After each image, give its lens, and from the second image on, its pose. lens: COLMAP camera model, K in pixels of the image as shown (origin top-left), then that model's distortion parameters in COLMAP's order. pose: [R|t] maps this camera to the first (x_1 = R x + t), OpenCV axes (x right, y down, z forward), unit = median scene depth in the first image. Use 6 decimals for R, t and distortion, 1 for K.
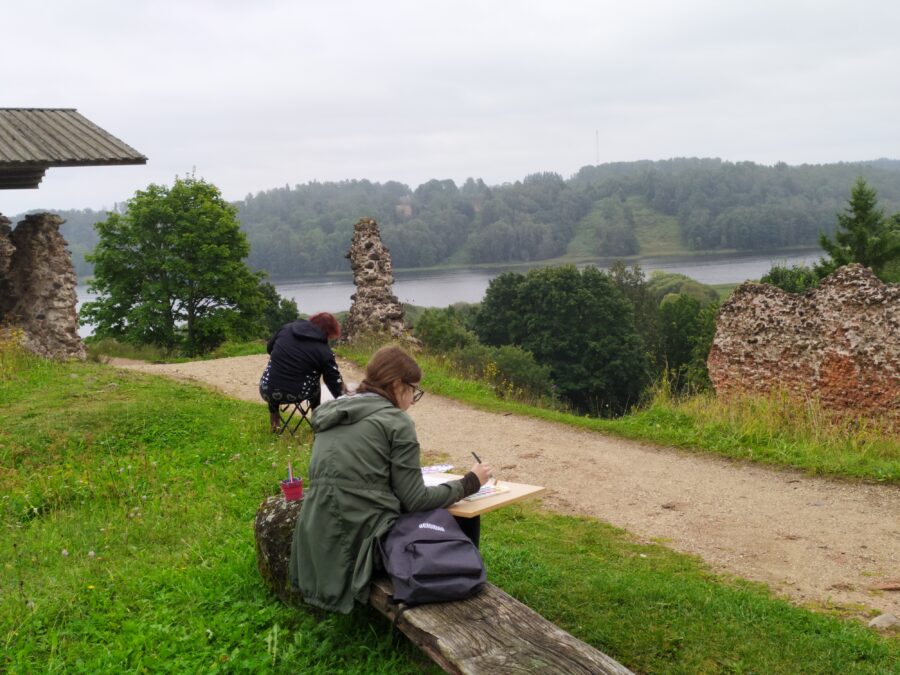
lens RADIAL K [[1150.8, 0, 471.0], [0, 1150.8, 304.5], [0, 0, 1]] dist [-0.009983, 0.732774]
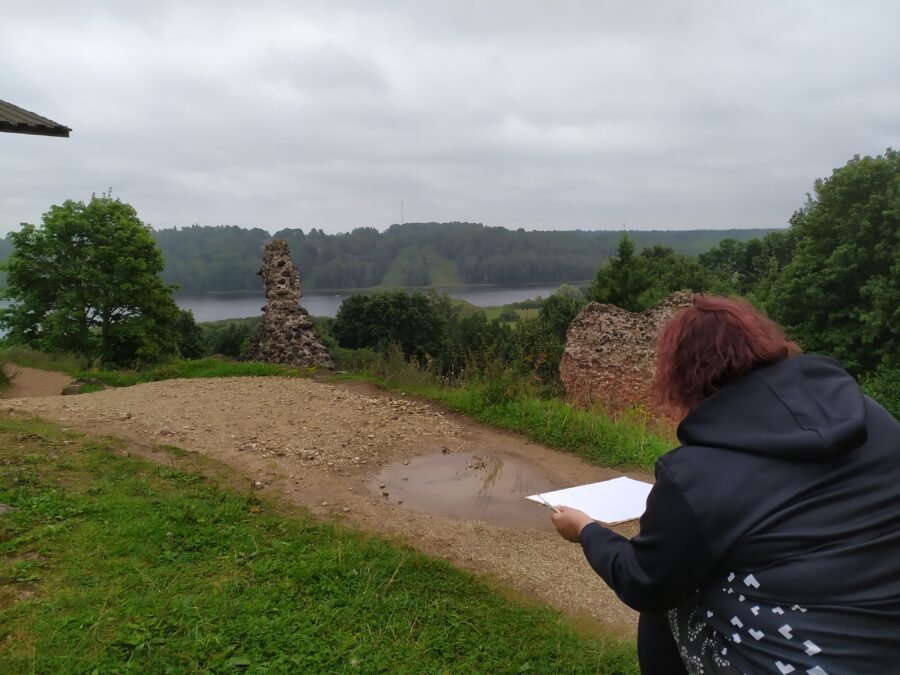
lens RADIAL K [[681.0, 0, 452.3], [0, 681.0, 324.2], [0, 0, 1]] dist [0.068488, -0.072564]
pose [[0.969444, 0.014539, 0.244880, -0.087117], [-0.016515, 0.999845, 0.006018, 0.001657], [-0.244754, -0.009879, 0.969535, 0.293948]]
